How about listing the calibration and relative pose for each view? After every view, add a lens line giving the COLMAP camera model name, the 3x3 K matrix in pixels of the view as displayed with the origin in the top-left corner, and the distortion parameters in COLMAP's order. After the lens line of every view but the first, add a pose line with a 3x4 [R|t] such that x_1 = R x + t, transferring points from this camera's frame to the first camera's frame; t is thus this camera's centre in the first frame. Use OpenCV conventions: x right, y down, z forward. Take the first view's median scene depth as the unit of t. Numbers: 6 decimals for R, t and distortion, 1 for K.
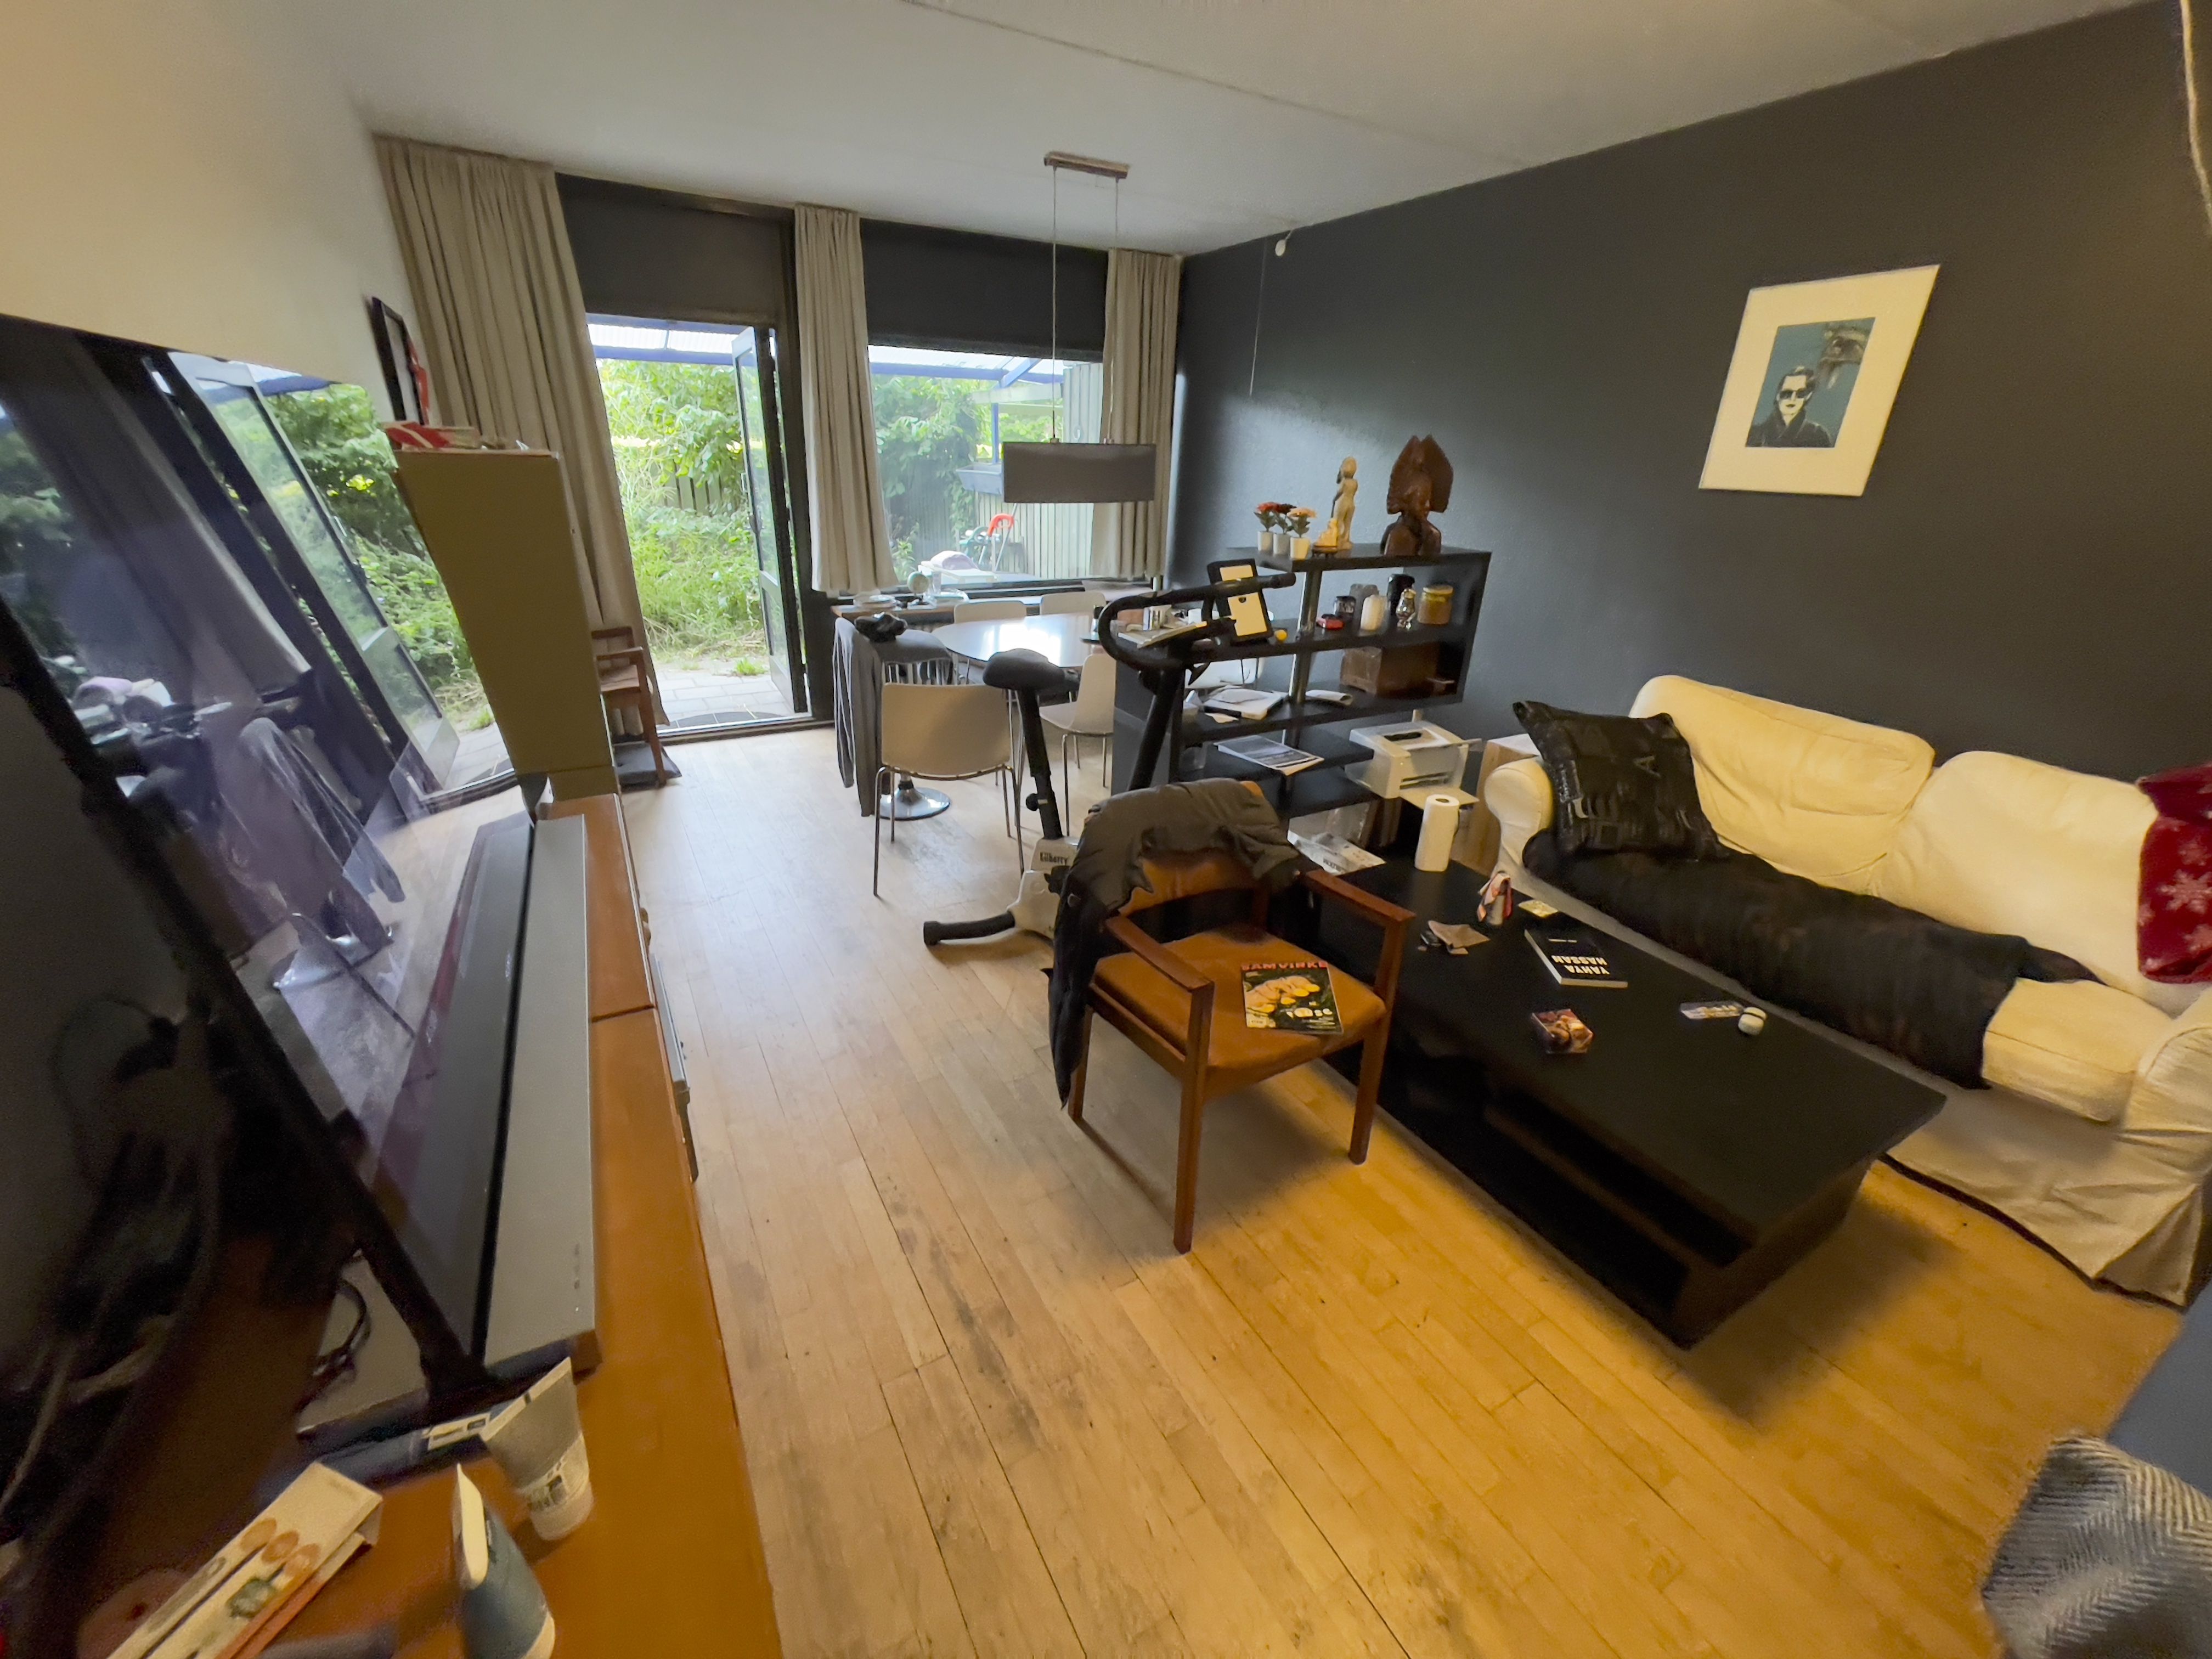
lens RADIAL K [[911.8, 0, 1106.0], [0, 911.8, 829.5], [0, 0, 1]] dist [-0.000962, -0.000202]
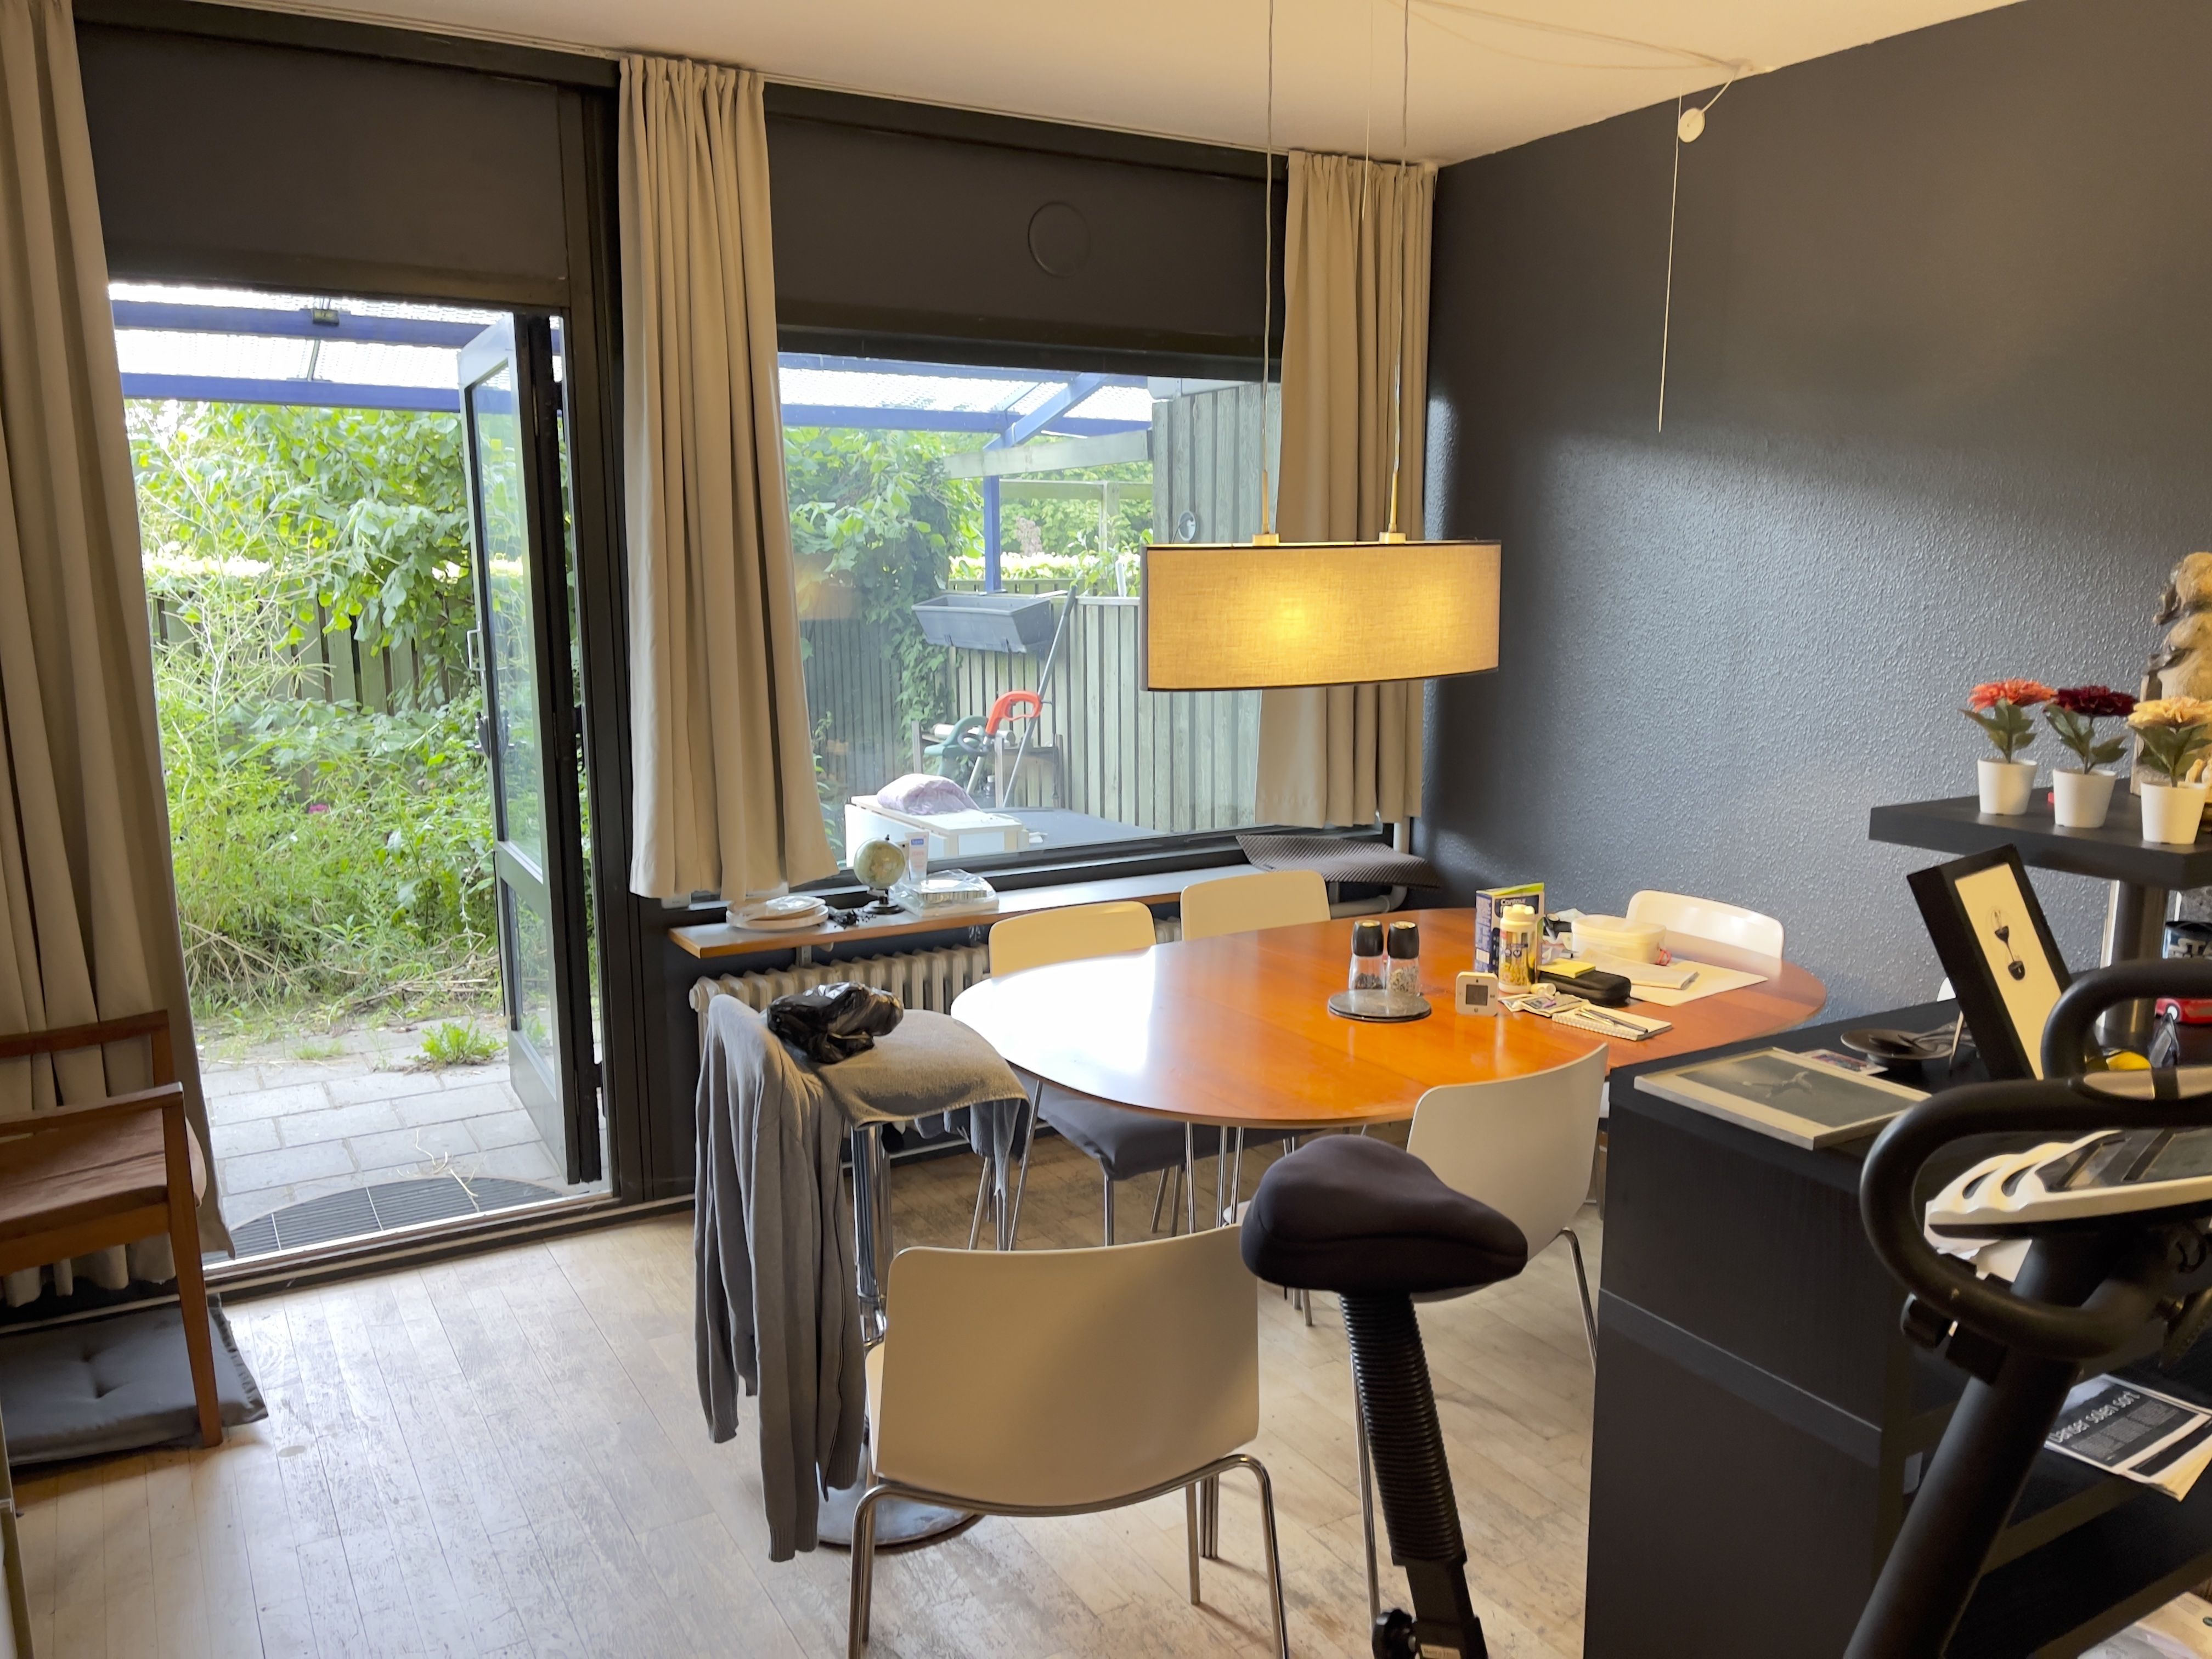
lens RADIAL K [[1619.2, 0, 1106.0], [0, 1619.2, 829.5], [0, 0, 1]] dist [0.071705, -0.096562]
pose [[0.999277, -0.033958, 0.017113, -0.108523], [0.036964, 0.973067, -0.227541, -0.105853], [-0.008925, 0.228009, 0.973618, 0.250233]]
